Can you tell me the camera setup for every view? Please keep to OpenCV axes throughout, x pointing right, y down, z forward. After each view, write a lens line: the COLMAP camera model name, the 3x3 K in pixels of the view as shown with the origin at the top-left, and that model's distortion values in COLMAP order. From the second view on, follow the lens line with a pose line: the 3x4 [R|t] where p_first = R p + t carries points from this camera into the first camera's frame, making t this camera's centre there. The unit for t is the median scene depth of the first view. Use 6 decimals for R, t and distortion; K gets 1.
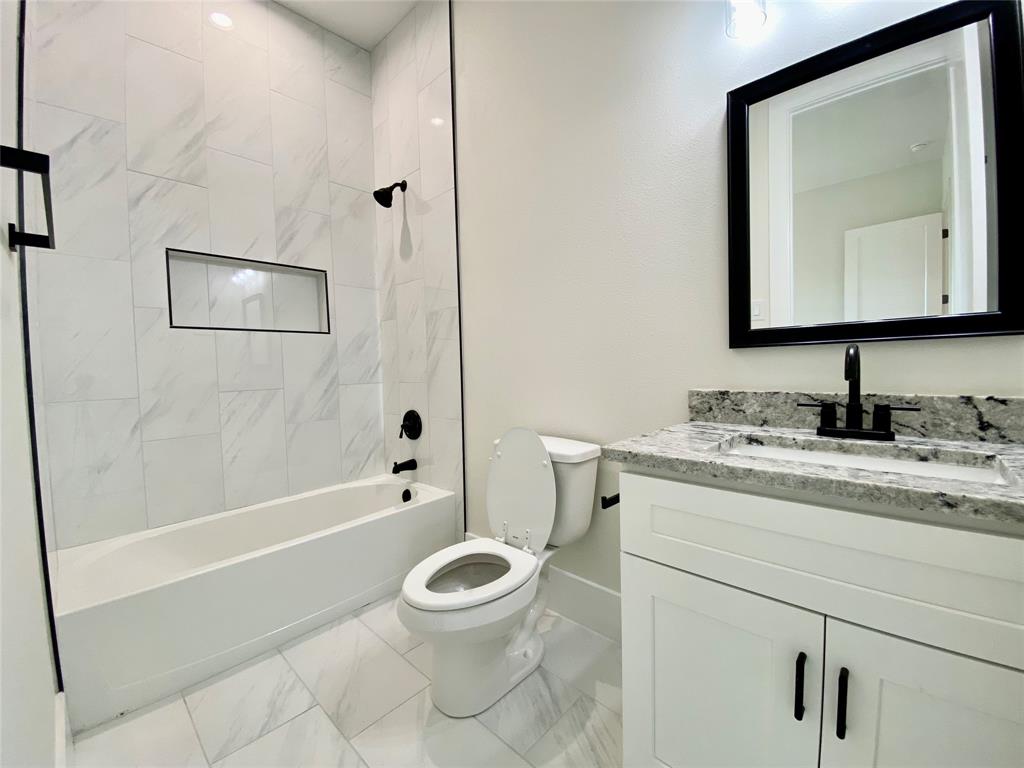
lens RADIAL K [[422.1, 0, 512.0], [0, 422.1, 384.0], [0, 0, 1]] dist [0.009987, -0.016101]
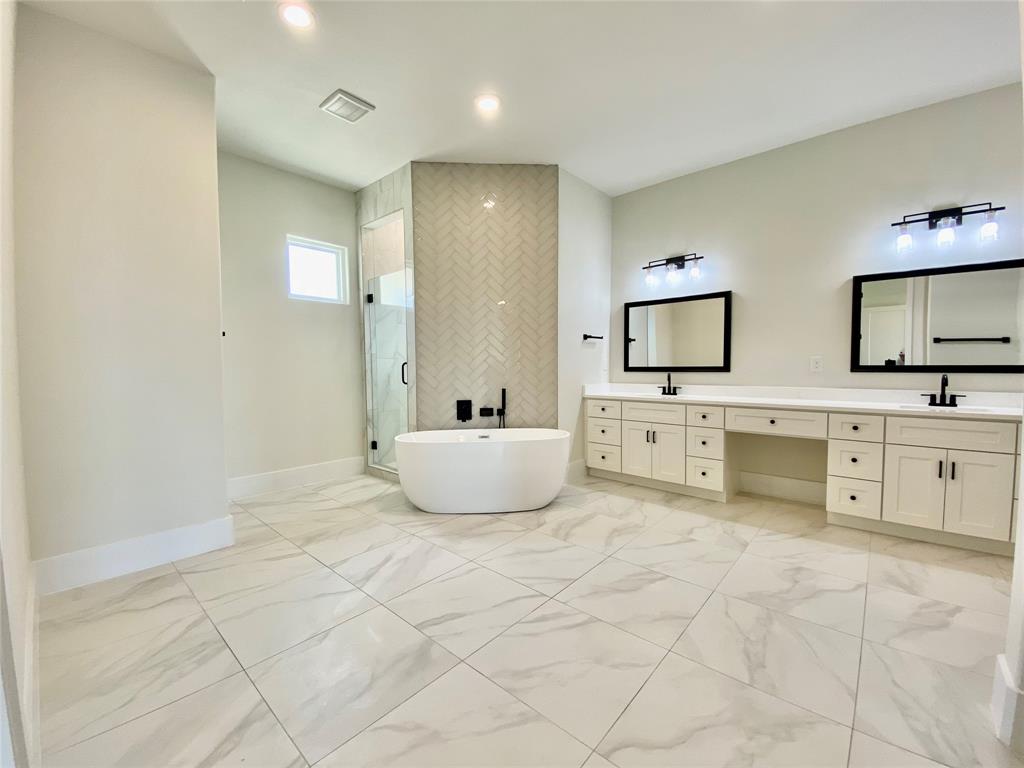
lens RADIAL K [[416.2, 0, 512.0], [0, 416.2, 384.0], [0, 0, 1]] dist [0.027462, -0.024939]
pose [[0.999599, -0.003090, 0.028132, -2.380577], [0.002108, 0.999390, 0.034871, -0.142419], [-0.028223, -0.034798, 0.998996, -1.899343]]
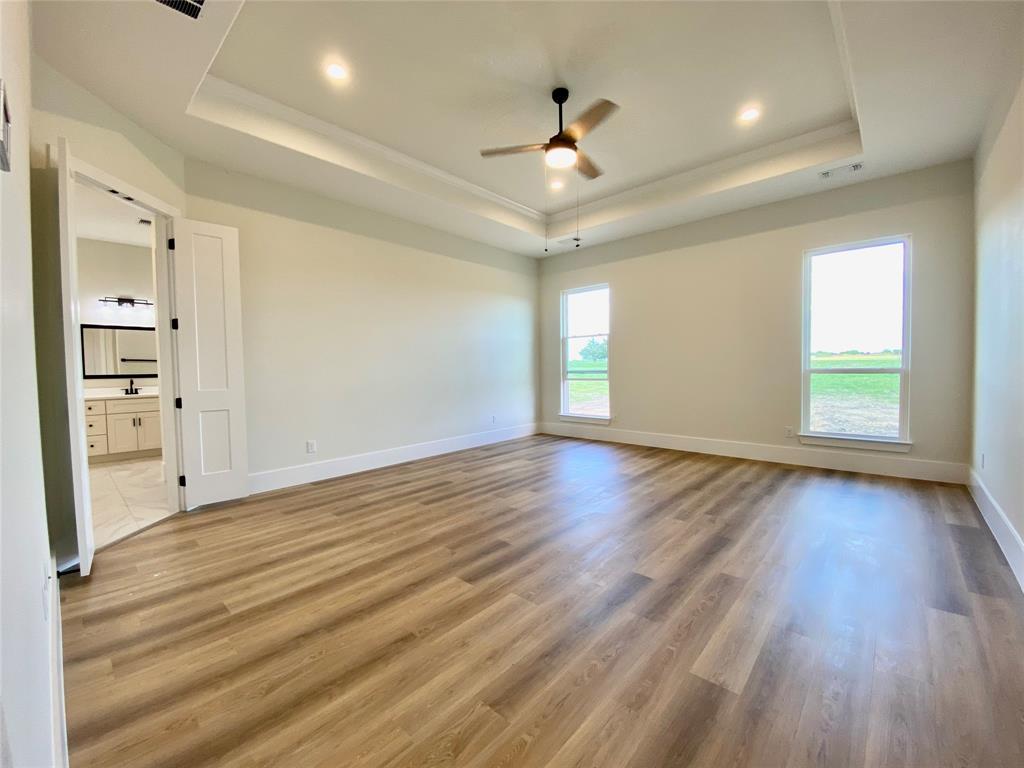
lens RADIAL K [[421.6, 0, 515.4], [0, 421.6, 379.6], [0, 0, 1]] dist [0.035387, -0.023323]
pose [[-0.008038, -0.028322, 0.999567, -5.607450], [0.028781, 0.999178, 0.028542, -0.106090], [-0.999553, 0.028998, -0.007216, -4.675456]]
